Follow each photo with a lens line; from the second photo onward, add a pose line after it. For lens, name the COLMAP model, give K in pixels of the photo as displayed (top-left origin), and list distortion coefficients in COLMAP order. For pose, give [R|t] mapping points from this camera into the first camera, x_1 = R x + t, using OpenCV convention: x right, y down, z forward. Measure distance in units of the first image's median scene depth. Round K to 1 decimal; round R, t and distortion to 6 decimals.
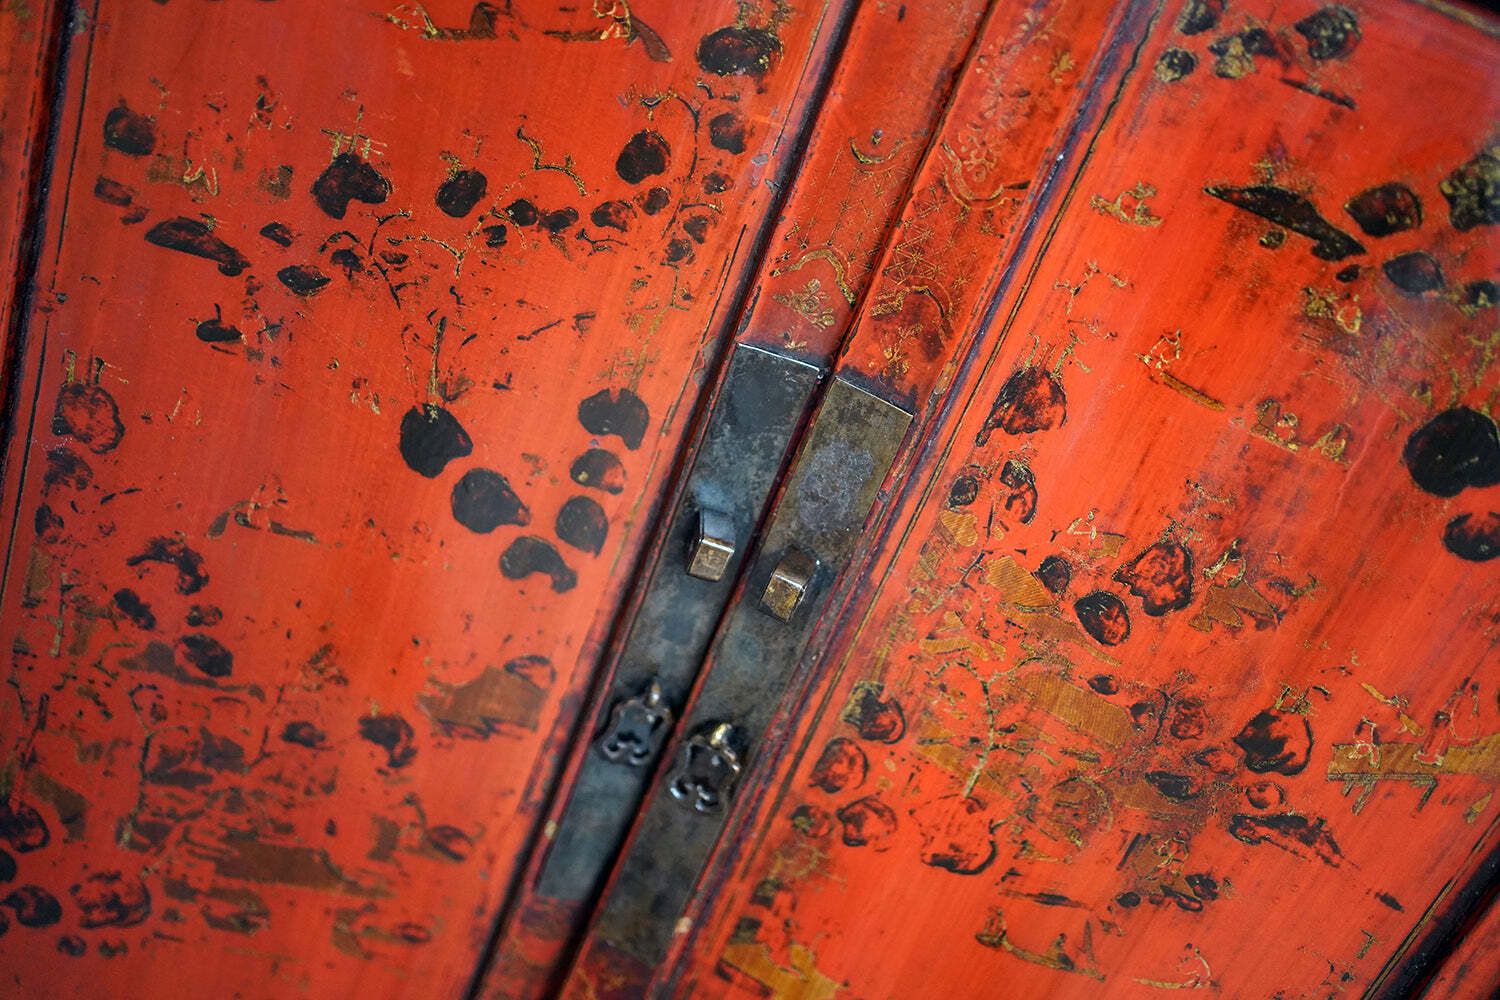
lens RADIAL K [[1515.1, 0, 750.7], [0, 1515.1, 493.3], [0, 0, 1]] dist [0.022977, 0.000000]
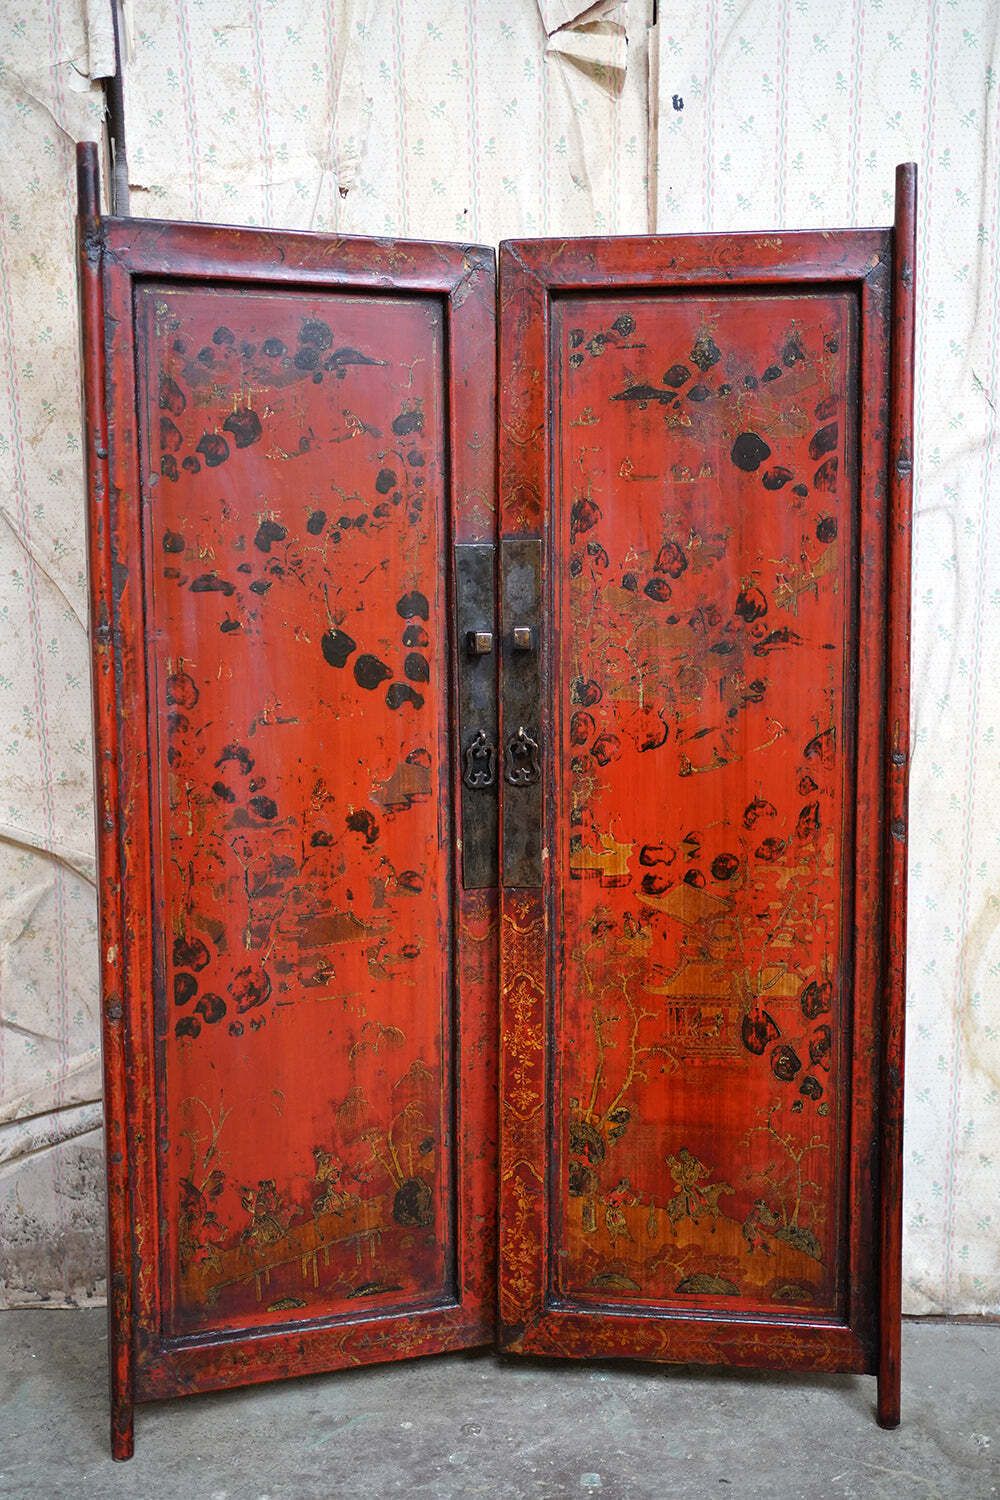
lens RADIAL K [[1515.1, 0, 504.4], [0, 1515.1, 752.1], [0, 0, 1]] dist [0.022977, 0.000000]
pose [[0.900302, -0.374585, 0.221682, -0.515865], [0.427468, 0.856880, -0.288145, 0.780499], [-0.082020, 0.354180, 0.931574, -0.897553]]
